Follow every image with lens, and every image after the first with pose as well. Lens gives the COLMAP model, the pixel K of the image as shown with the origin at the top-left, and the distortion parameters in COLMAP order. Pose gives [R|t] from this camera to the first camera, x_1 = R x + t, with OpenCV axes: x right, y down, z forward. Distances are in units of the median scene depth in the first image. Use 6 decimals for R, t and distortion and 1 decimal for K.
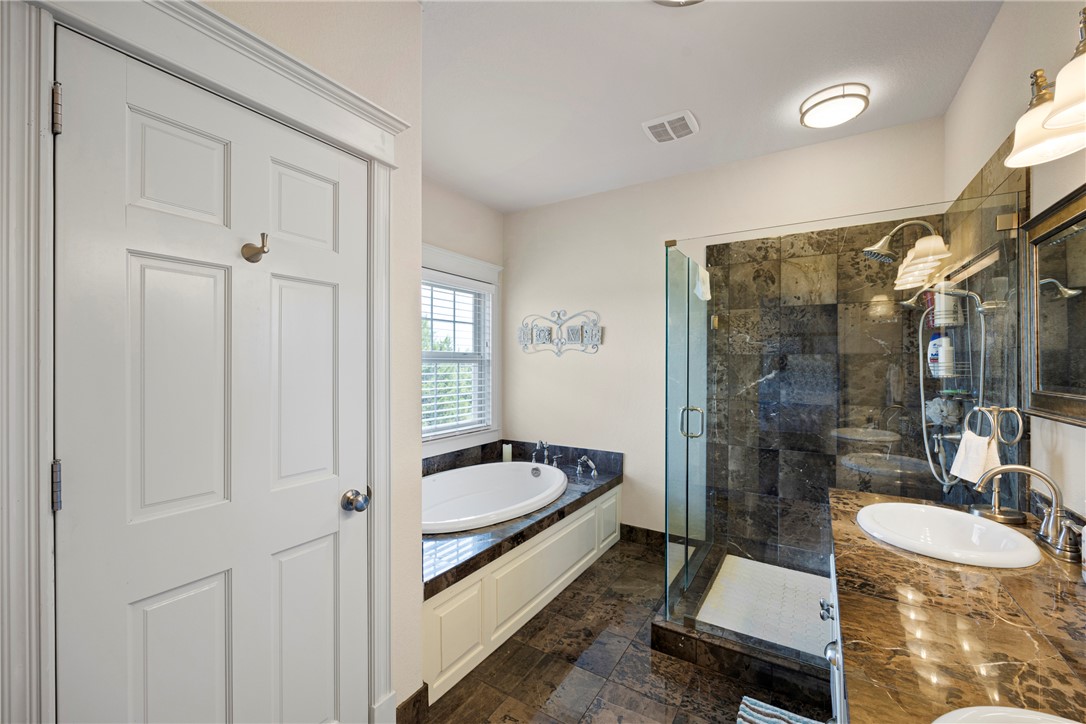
lens RADIAL K [[435.1, 0, 543.0], [0, 435.1, 362.0], [0, 0, 1]] dist [0.000276, 0.000170]
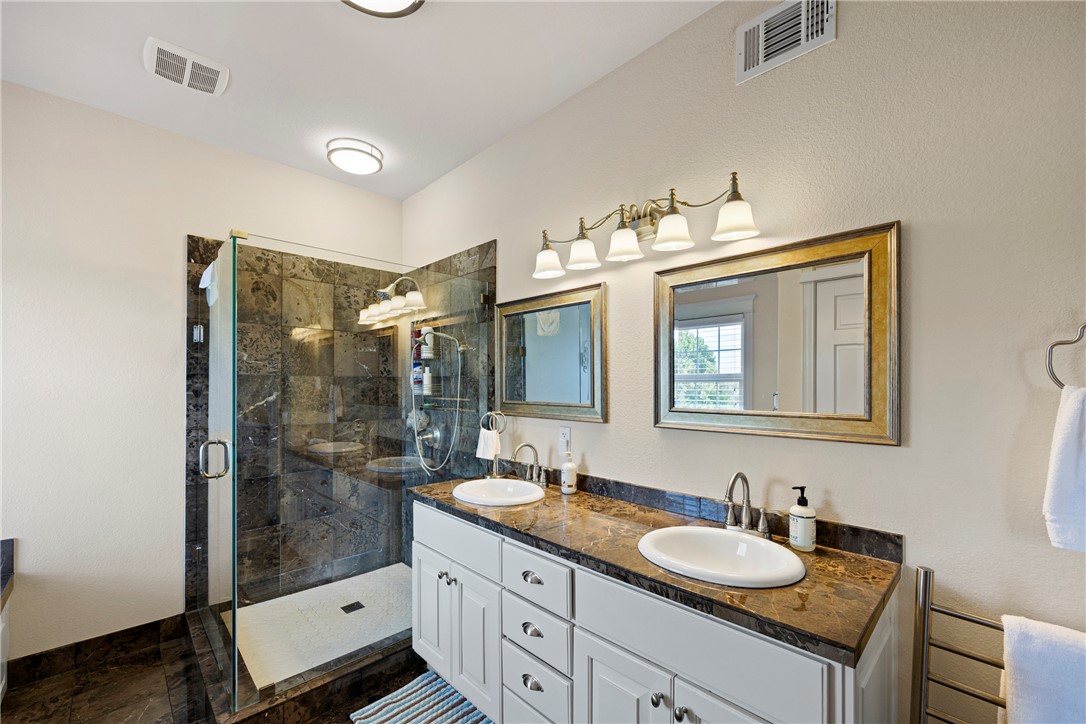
lens RADIAL K [[450.7, 0, 545.2], [0, 450.7, 382.9], [0, 0, 1]] dist [-0.001152, -0.000132]
pose [[0.236675, 0.002959, 0.971584, -0.301019], [-0.004332, 0.999989, -0.001990, -0.001601], [-0.971579, -0.003738, 0.236685, 0.213246]]
